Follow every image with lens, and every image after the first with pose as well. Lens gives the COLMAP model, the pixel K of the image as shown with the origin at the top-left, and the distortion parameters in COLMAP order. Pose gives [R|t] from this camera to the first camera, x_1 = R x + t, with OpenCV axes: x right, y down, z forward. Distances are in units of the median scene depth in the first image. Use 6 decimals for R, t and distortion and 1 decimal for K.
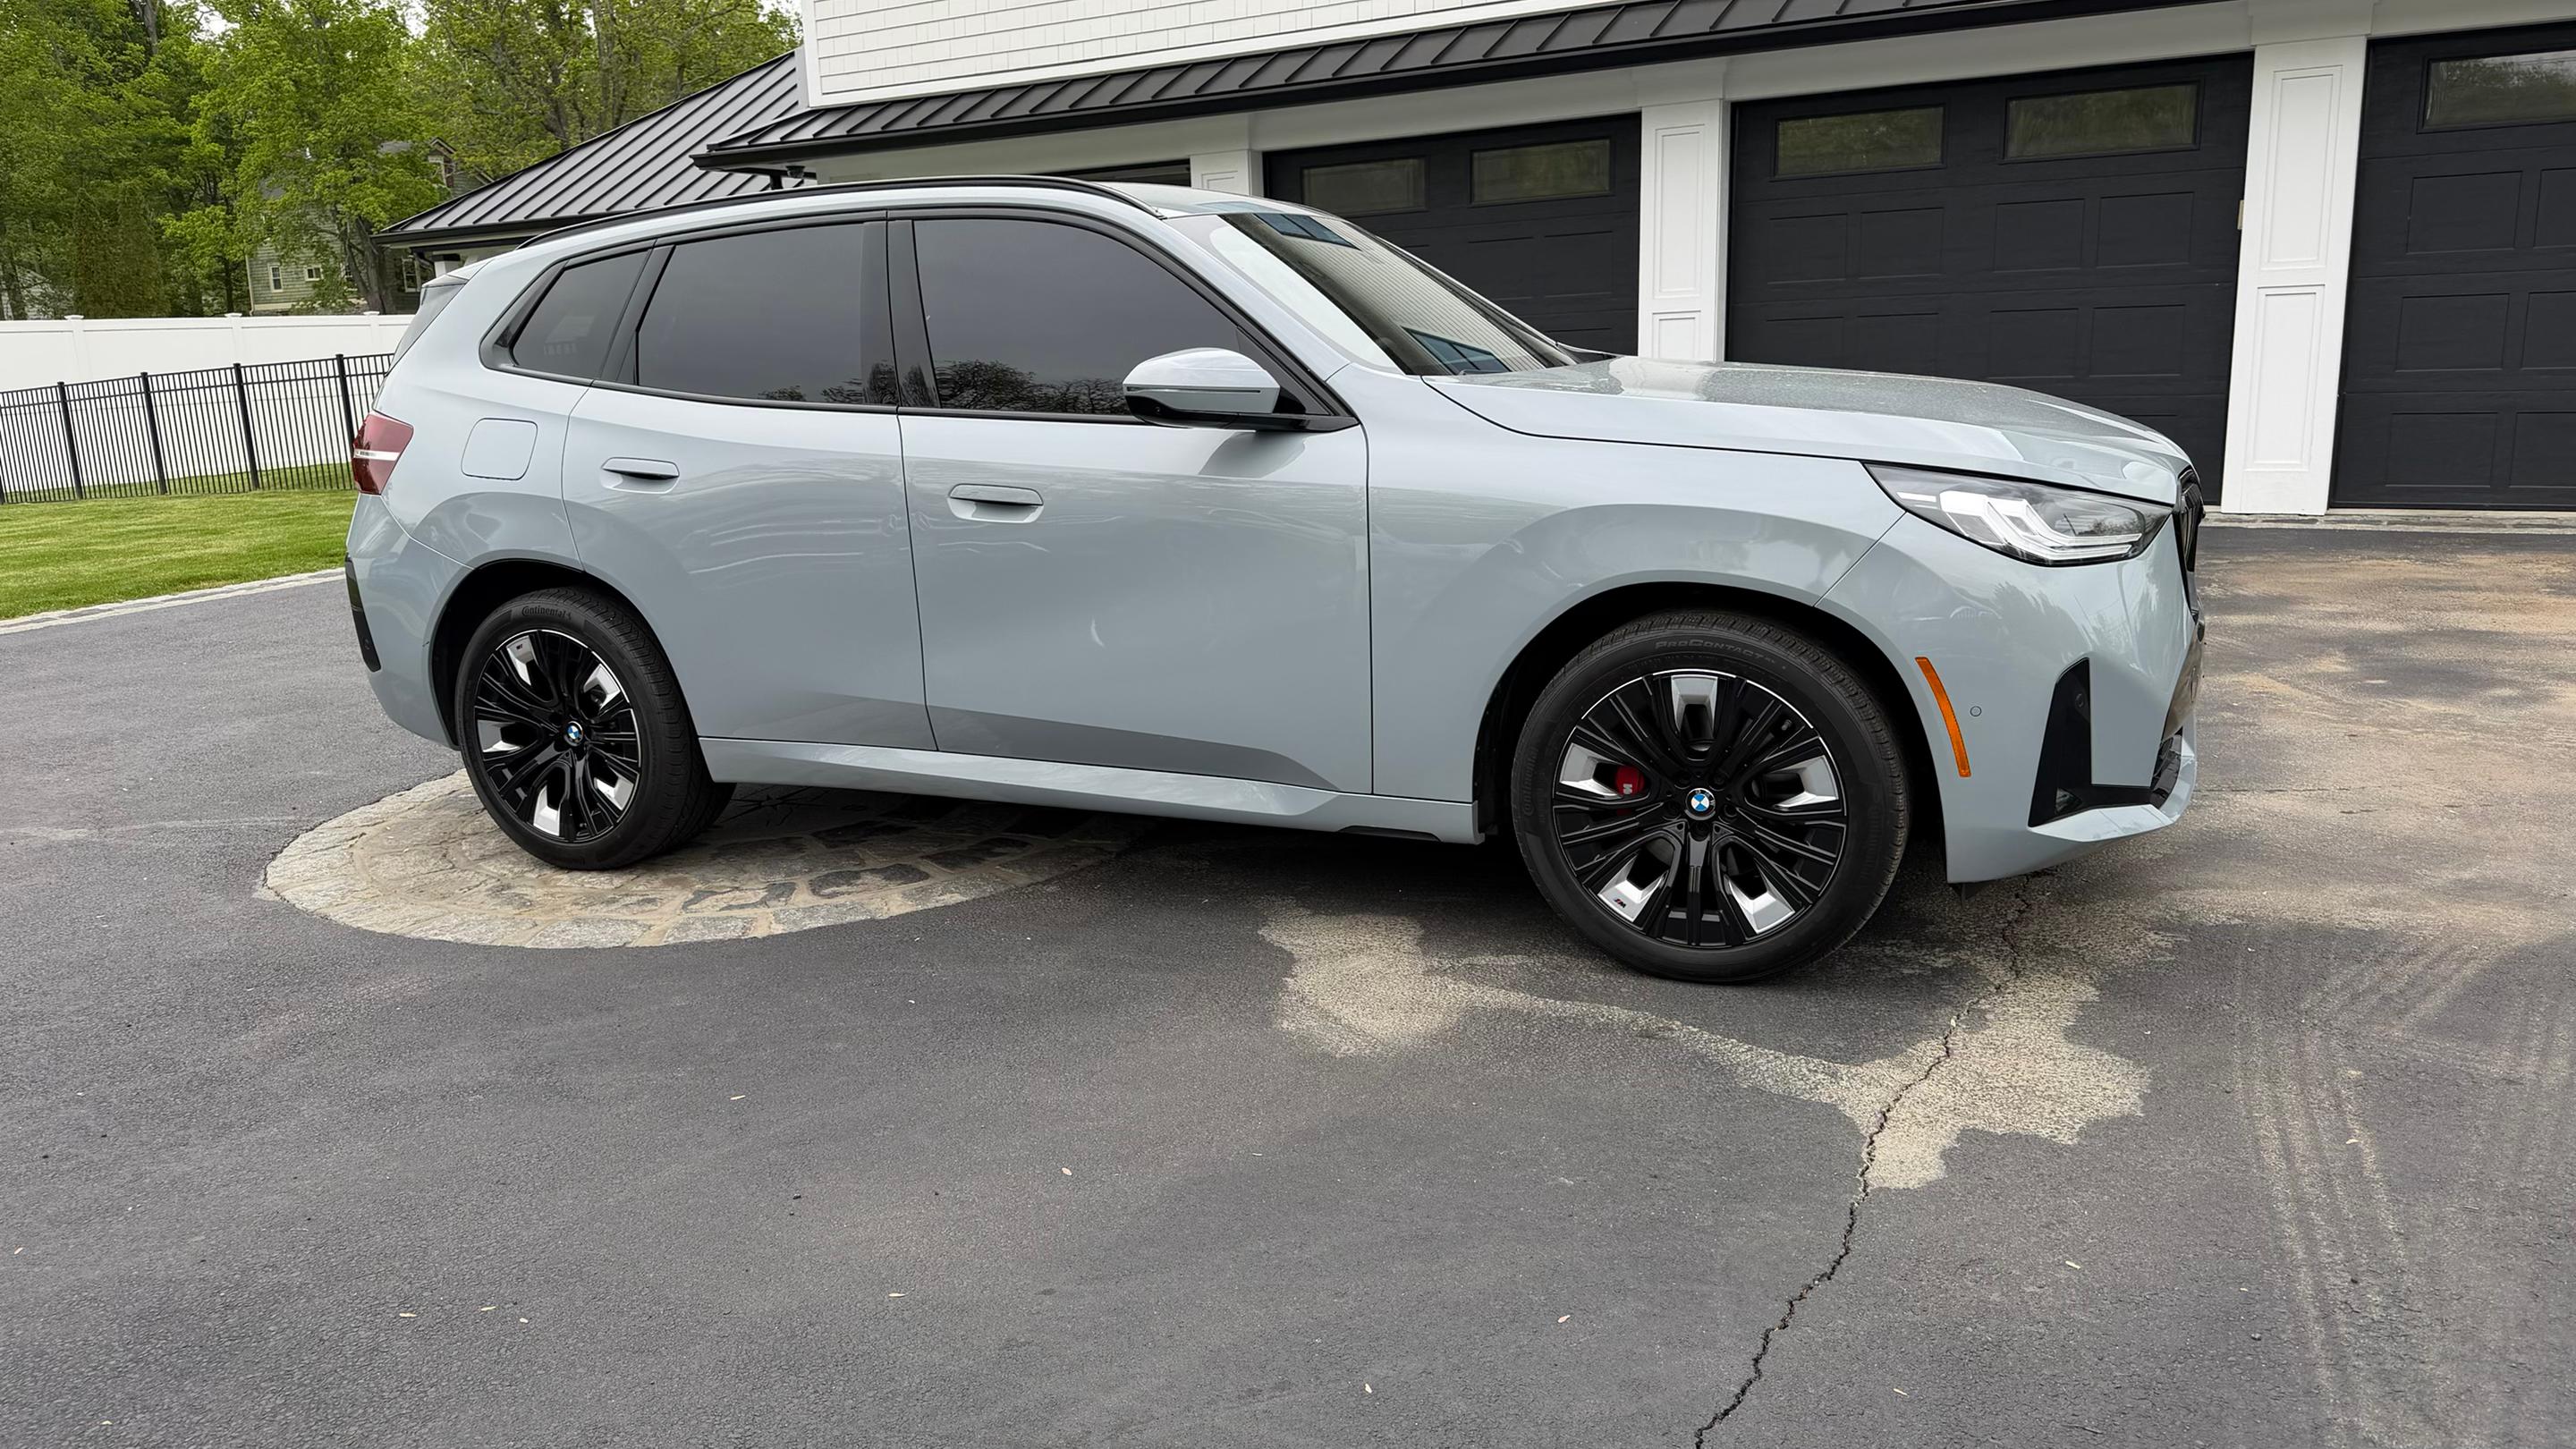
lens RADIAL K [[1795.0, 0, 1288.0], [0, 1795.0, 724.5], [0, 0, 1]] dist [0.038269, -0.040448]
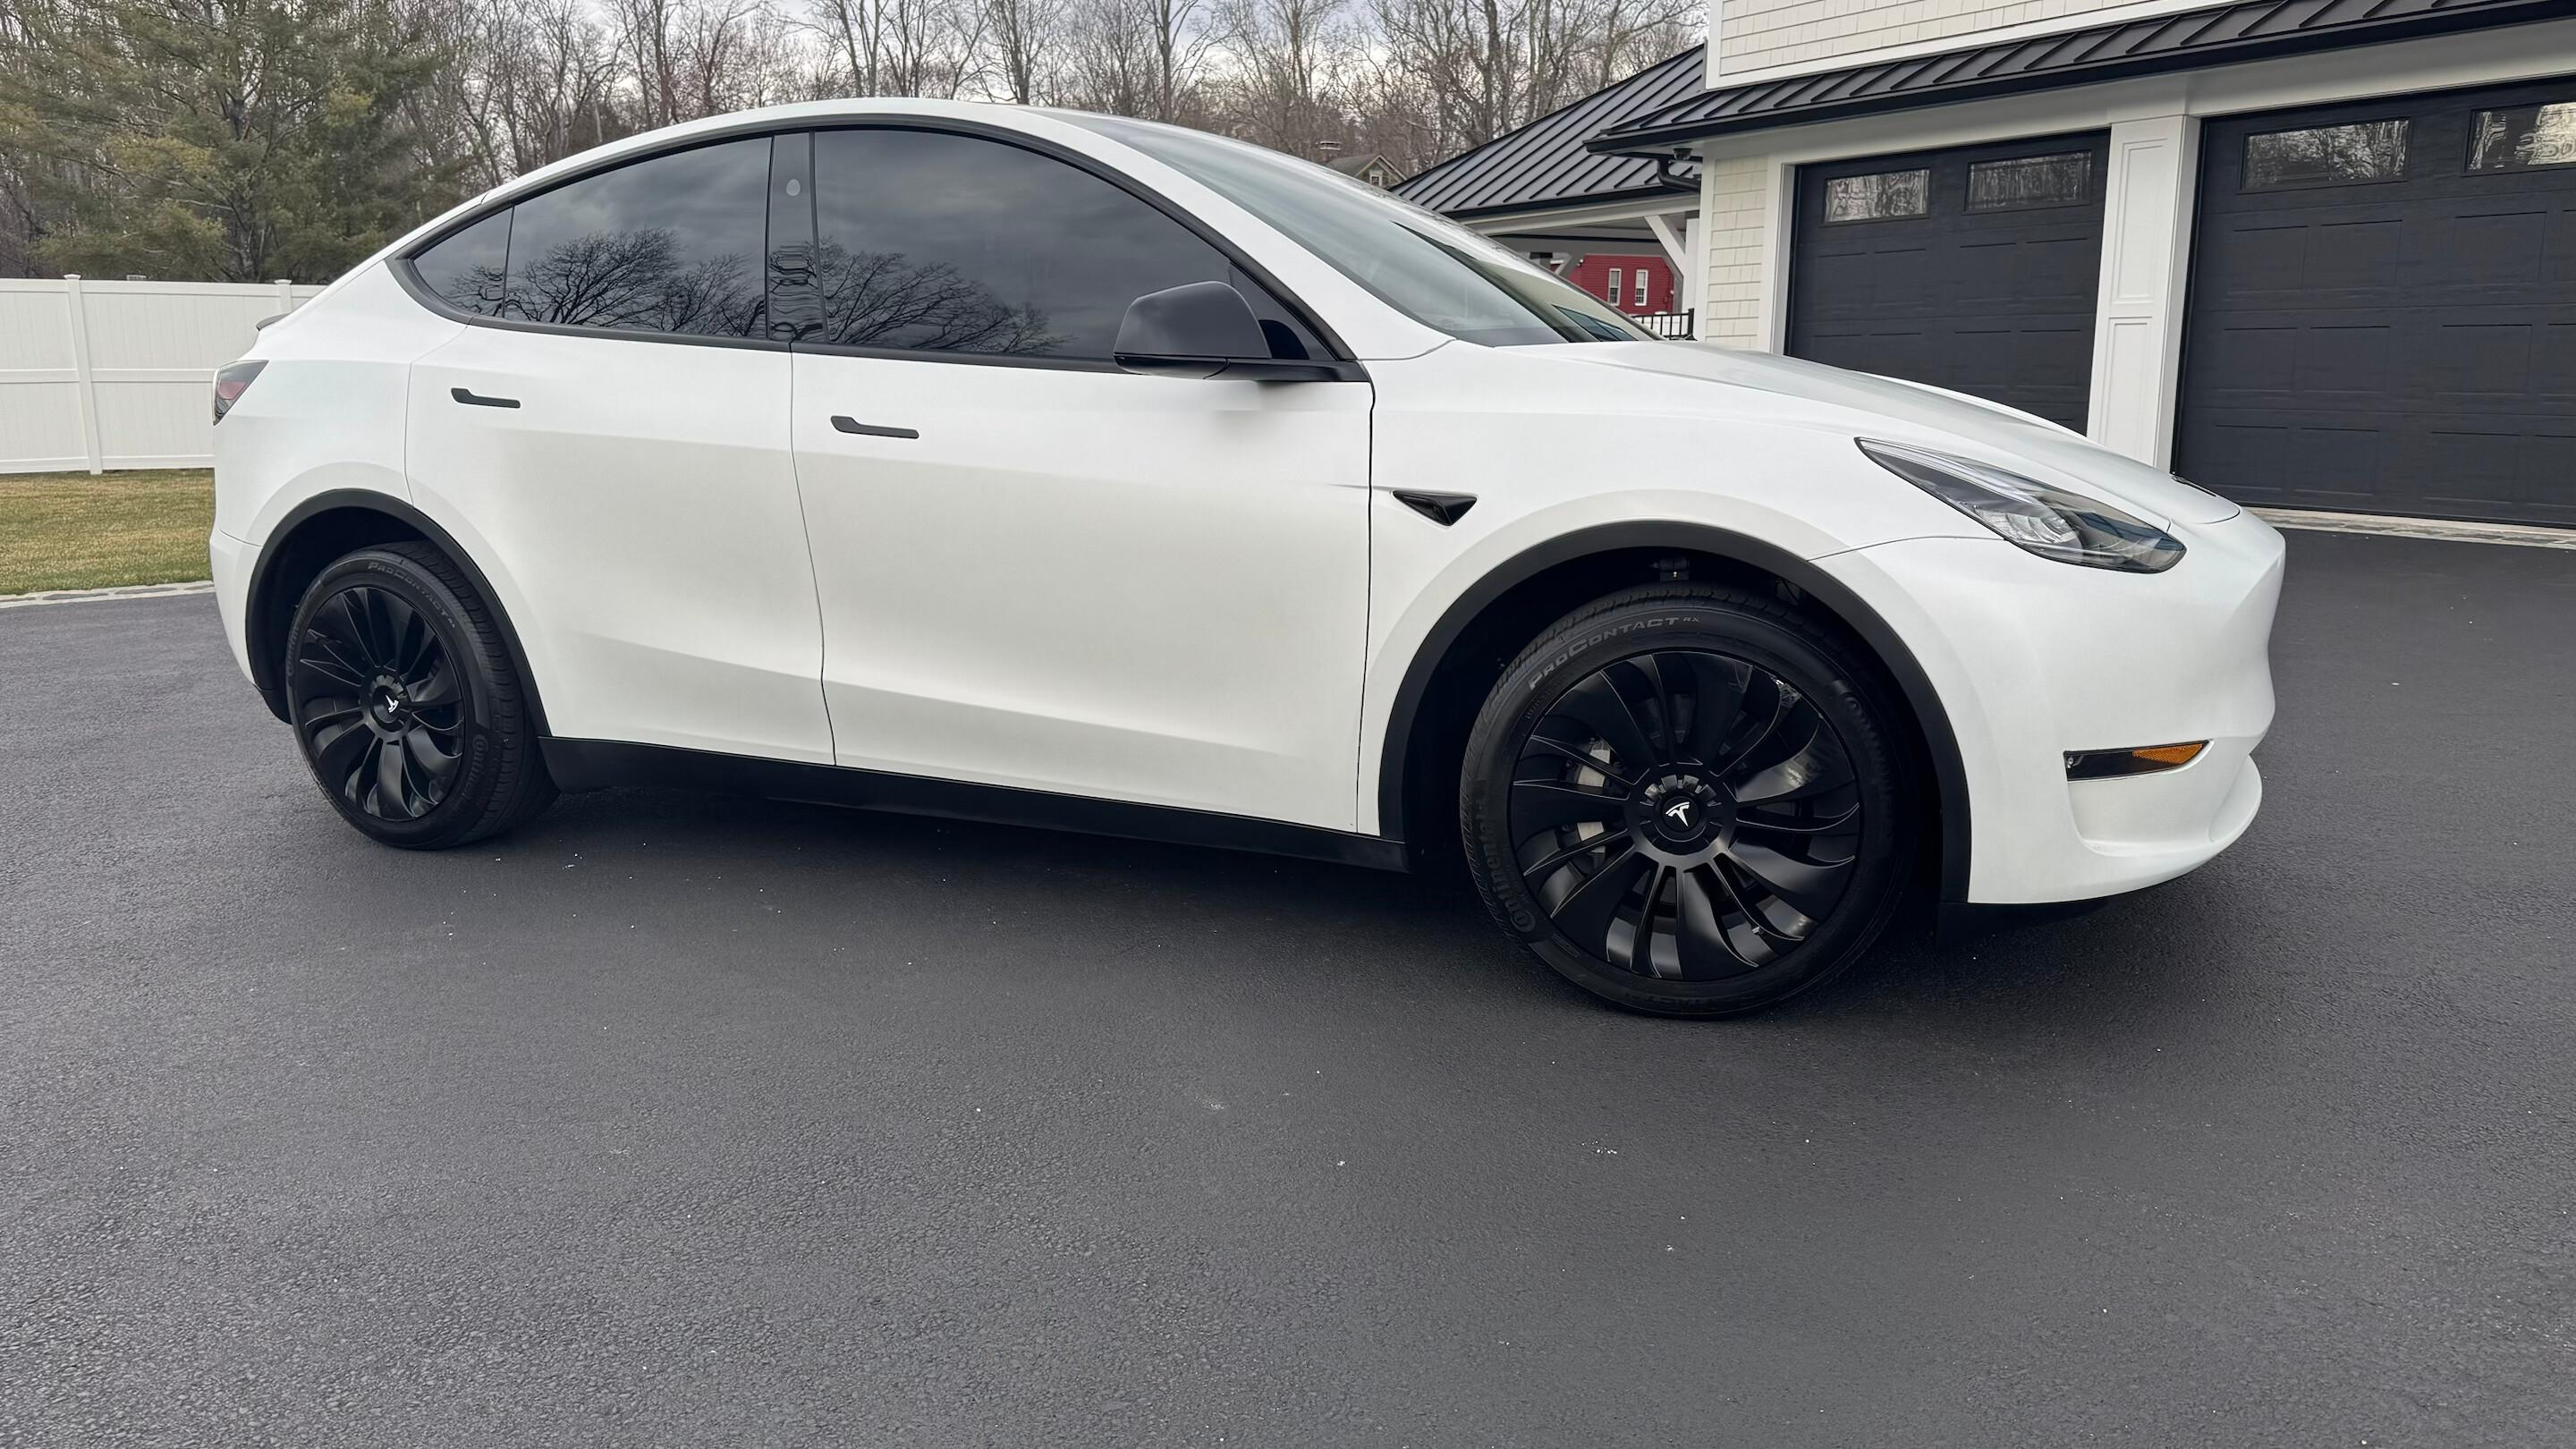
lens RADIAL K [[1795.0, 0, 1288.0], [0, 1795.0, 724.5], [0, 0, 1]] dist [0.038269, -0.040448]
pose [[0.892756, 0.119946, -0.434280, 0.202662], [-0.115437, 0.992631, 0.036855, 0.018360], [0.435500, 0.017230, 0.900024, -0.119590]]
